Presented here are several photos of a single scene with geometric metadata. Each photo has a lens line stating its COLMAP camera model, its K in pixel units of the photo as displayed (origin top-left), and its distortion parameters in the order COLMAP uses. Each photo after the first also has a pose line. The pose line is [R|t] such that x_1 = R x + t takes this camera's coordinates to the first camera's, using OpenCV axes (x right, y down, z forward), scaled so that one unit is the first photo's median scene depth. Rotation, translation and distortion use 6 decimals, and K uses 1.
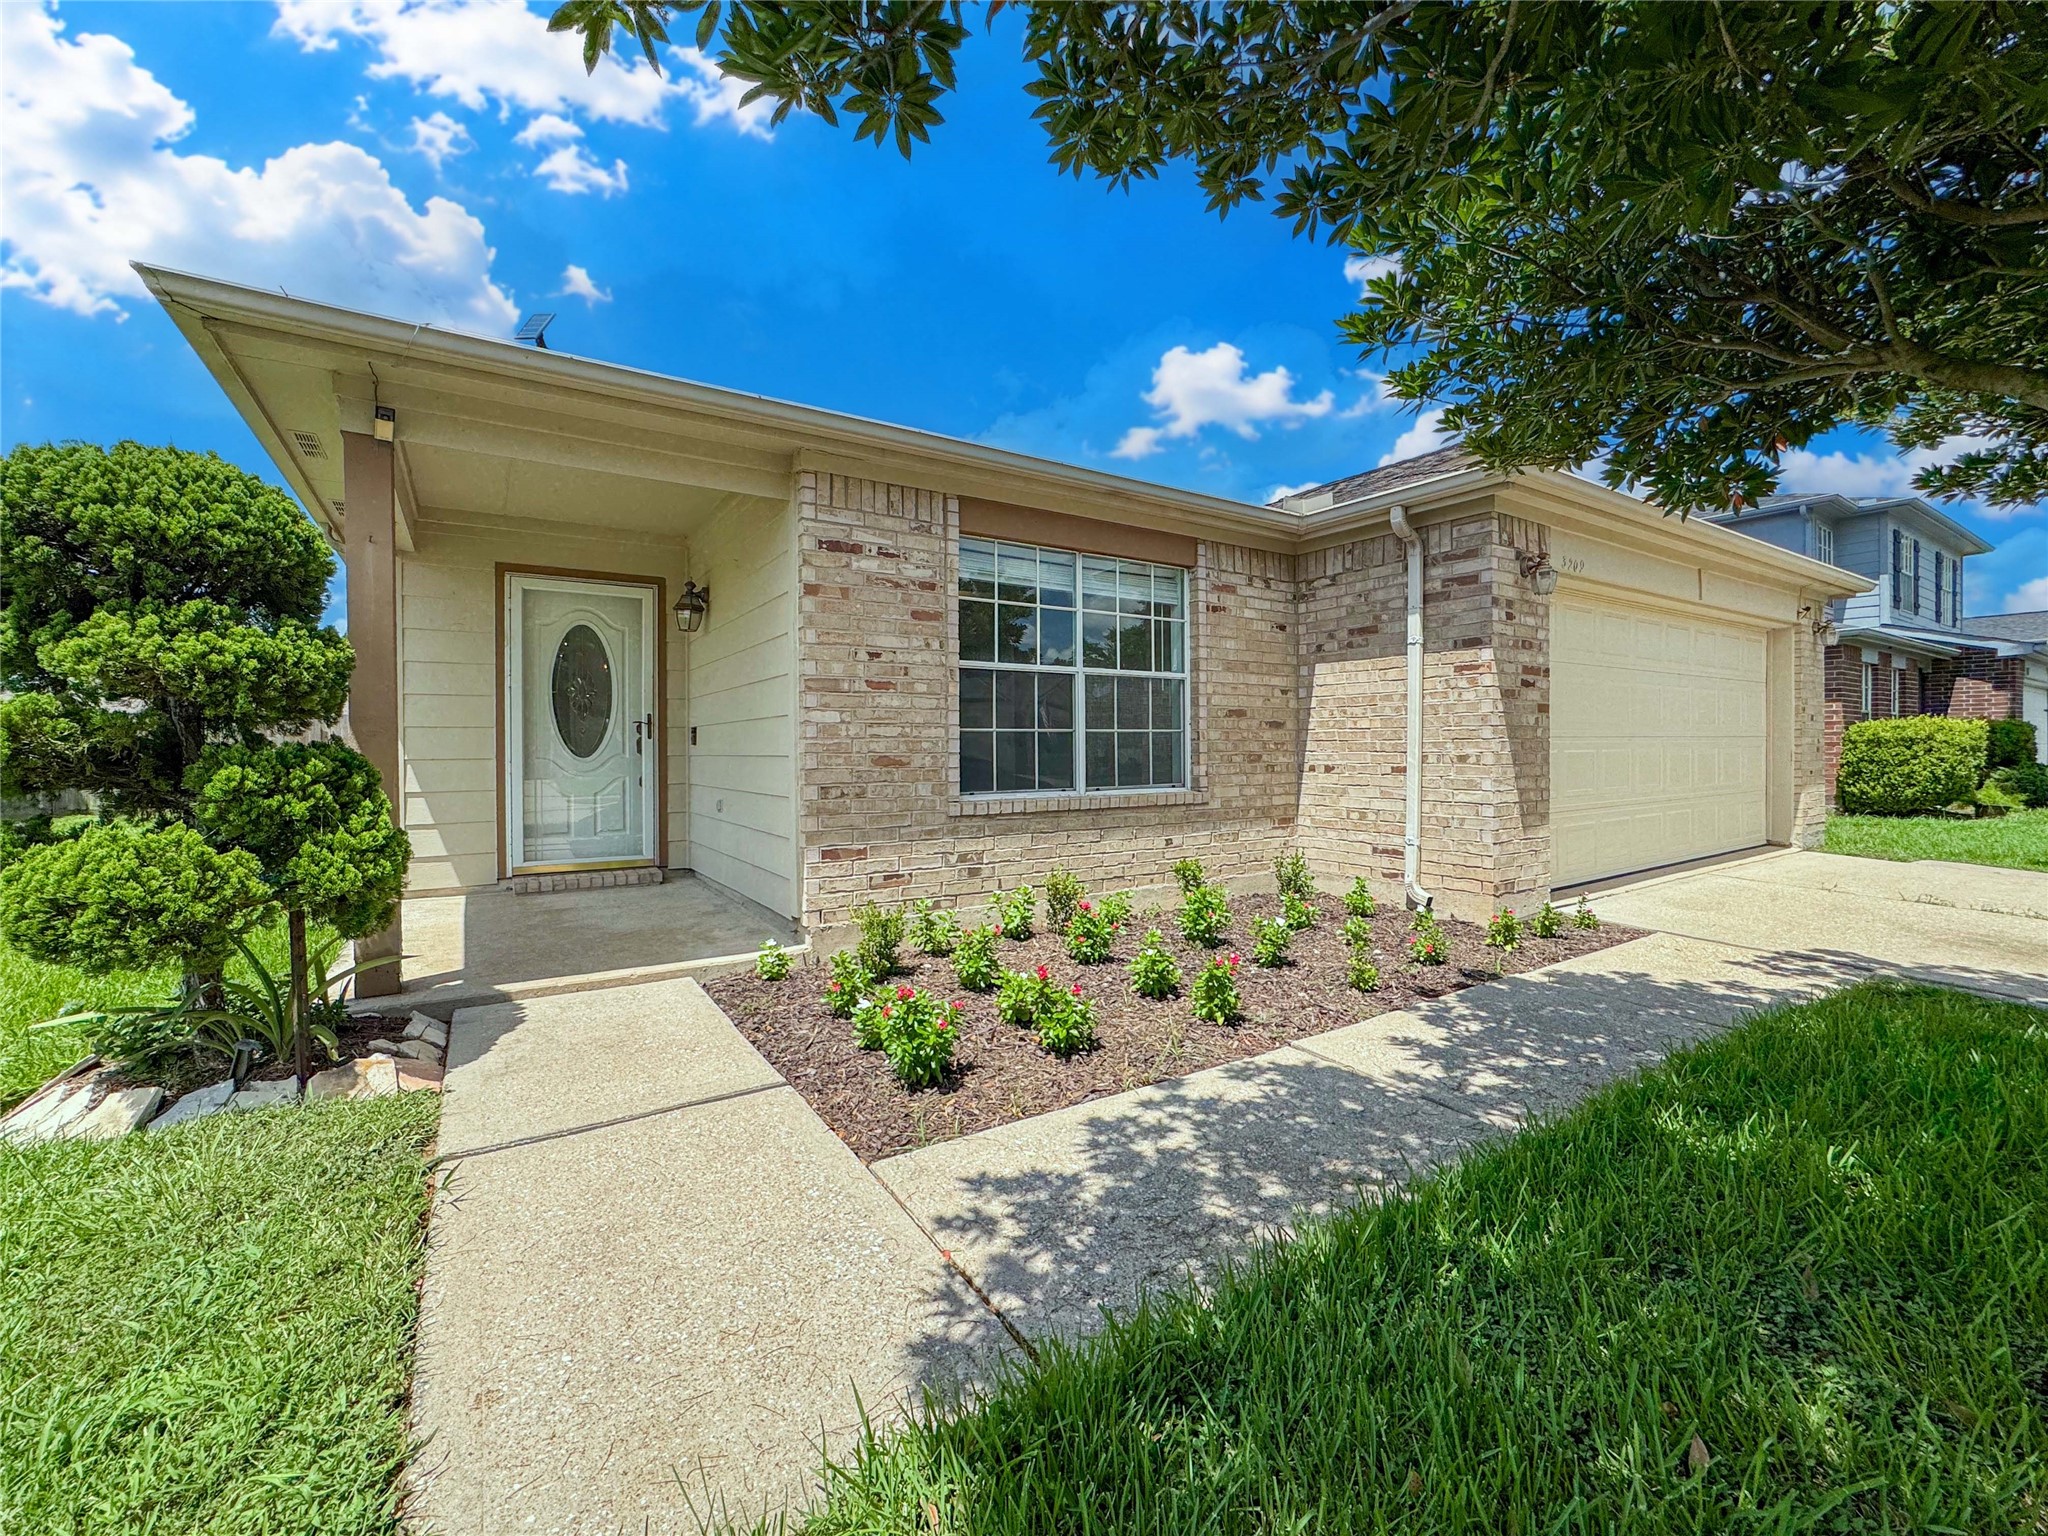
lens RADIAL K [[832.2, 0, 1028.2], [0, 832.2, 755.5], [0, 0, 1]] dist [-0.024973, 0.010897]
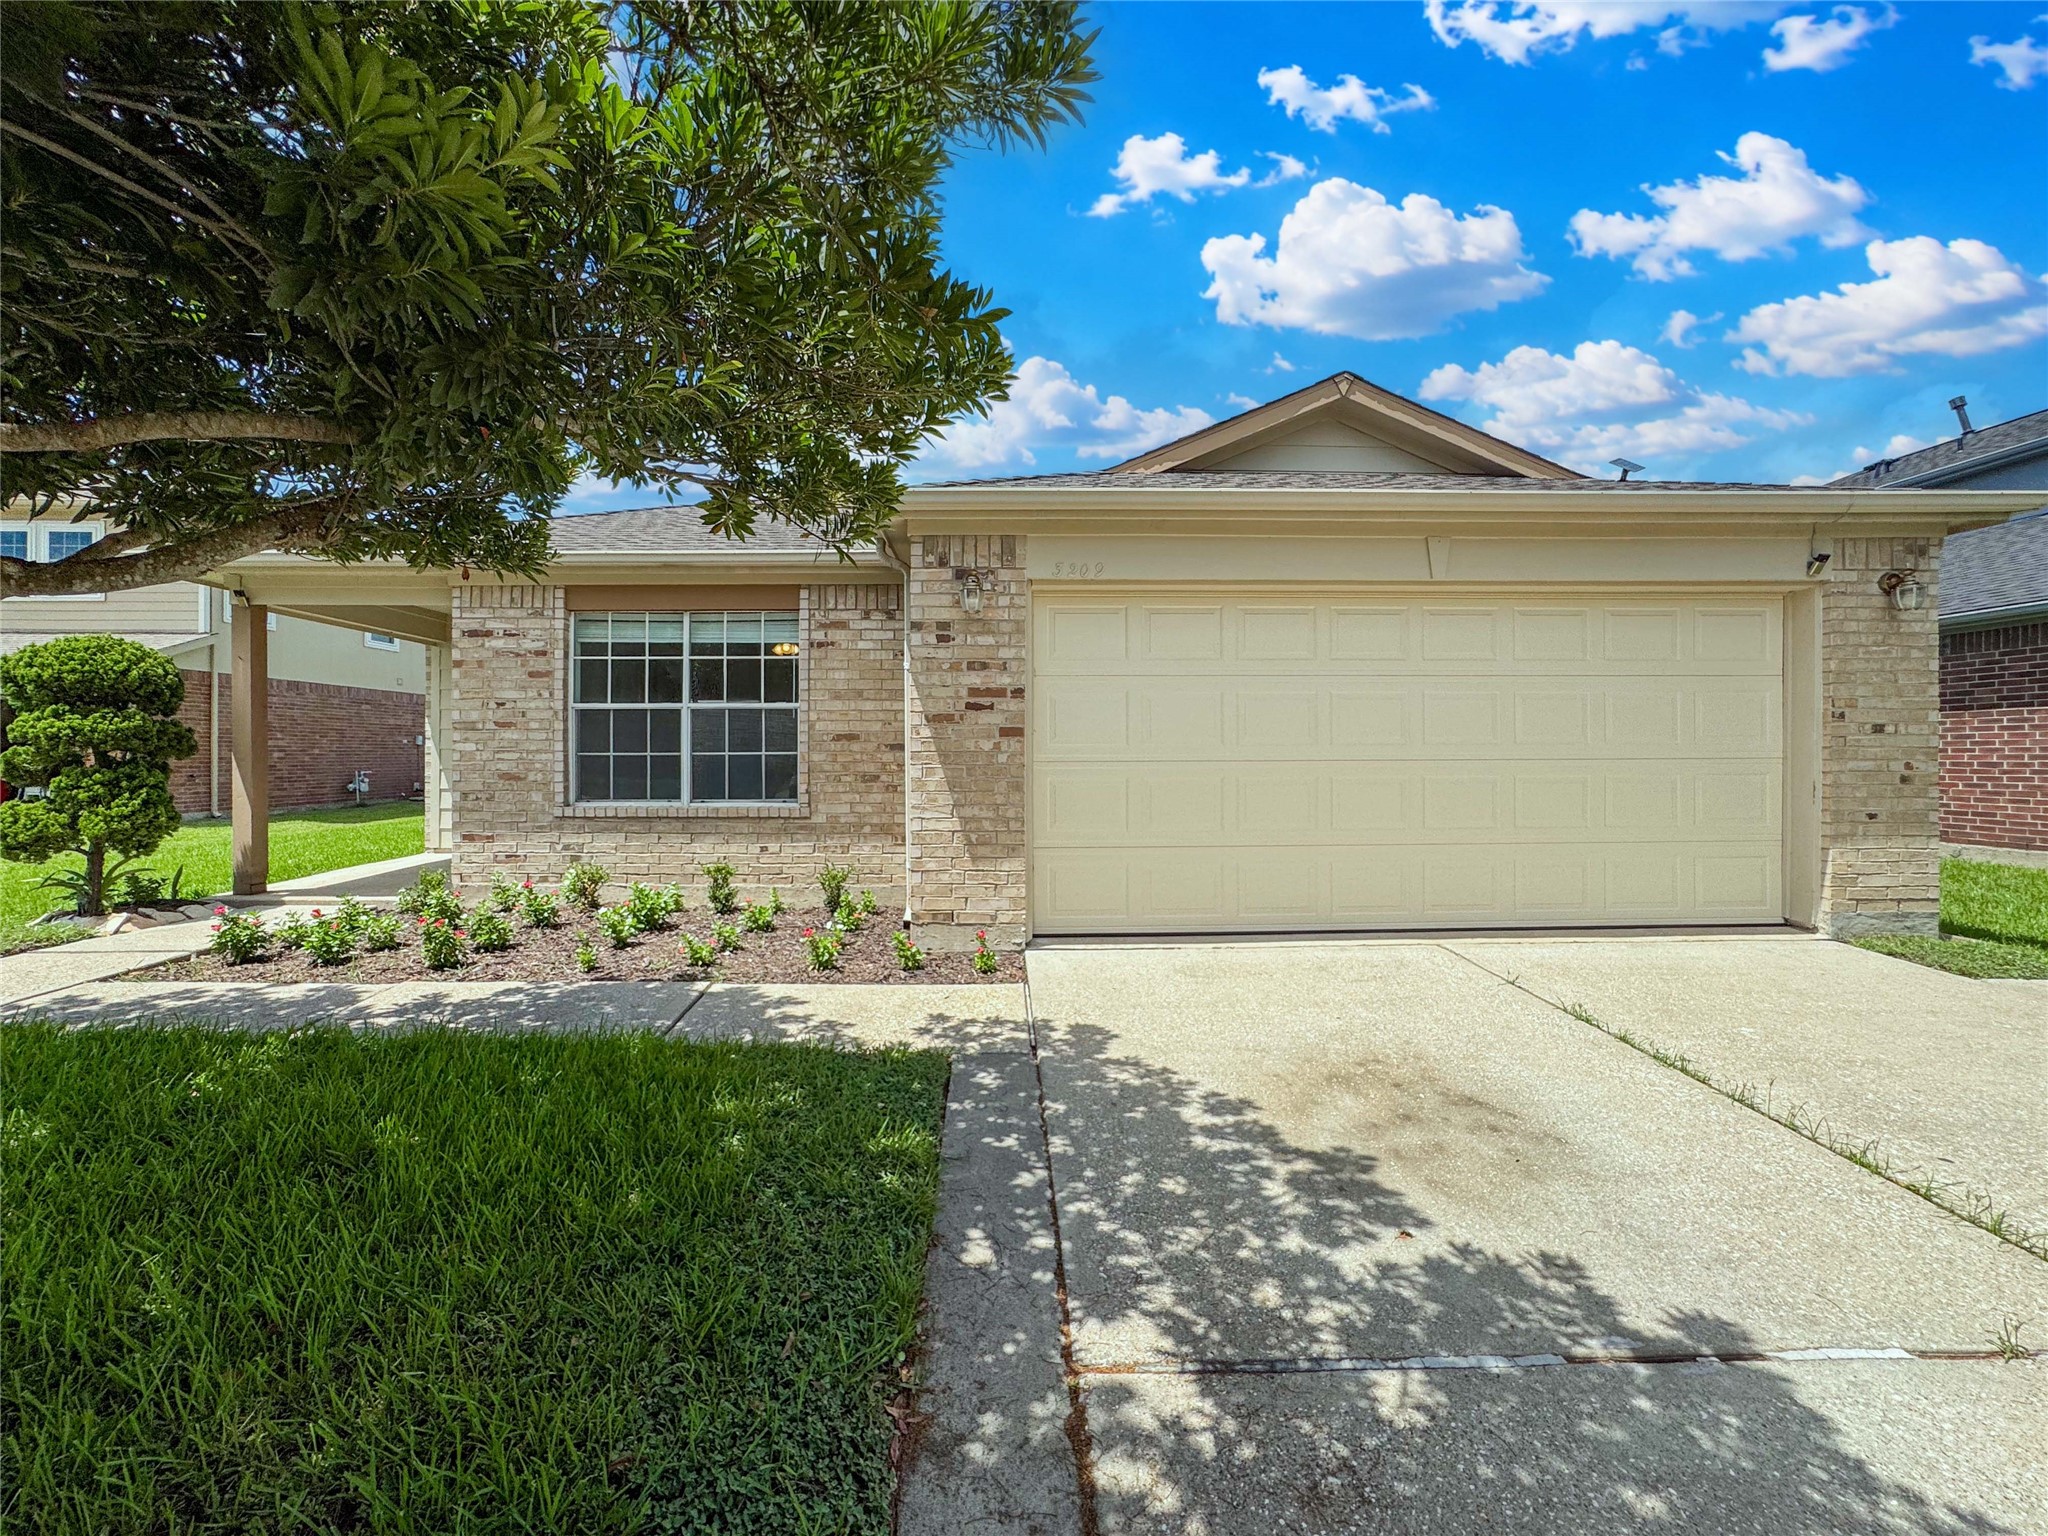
lens RADIAL K [[832.2, 0, 1019.4], [0, 832.2, 753.9], [0, 0, 1]] dist [-0.024973, 0.010897]
pose [[0.847471, 0.004415, -0.530823, 1.235616], [-0.008016, 0.999958, -0.004481, -0.030595], [0.530781, 0.008053, 0.847471, 0.226819]]
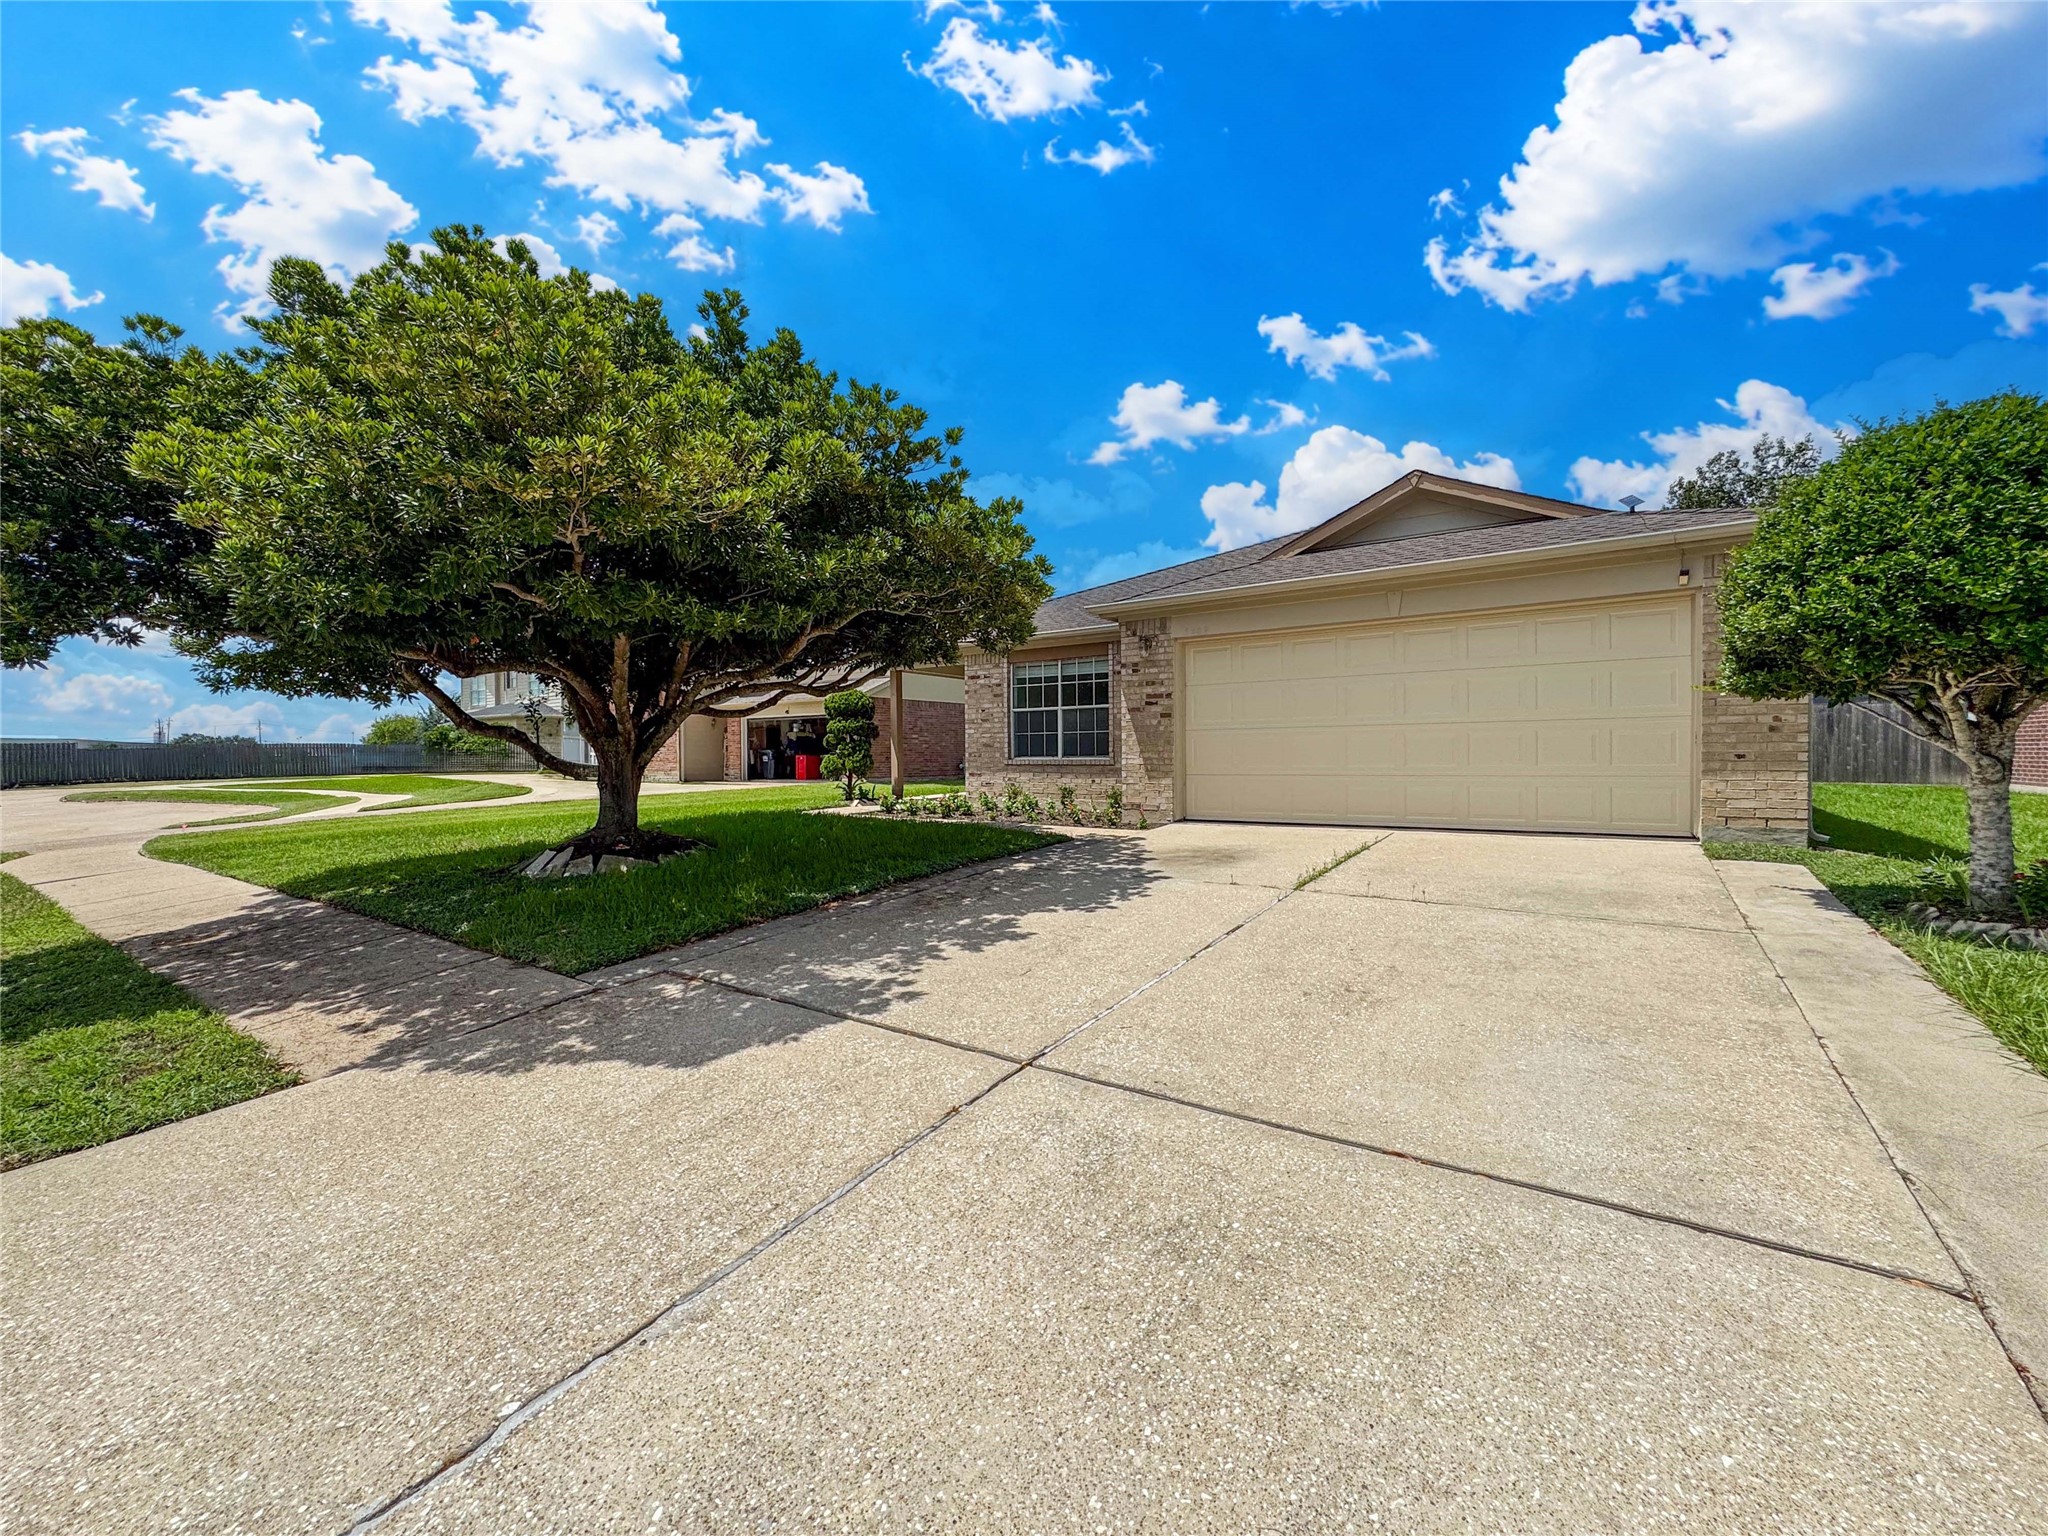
lens RADIAL K [[832.2, 0, 1031.4], [0, 832.2, 762.0], [0, 0, 1]] dist [-0.024973, 0.010897]
pose [[0.376099, 0.009891, -0.926527, 2.465677], [-0.002367, 0.999950, 0.009714, 0.034392], [0.926576, -0.001461, 0.376104, 0.008788]]
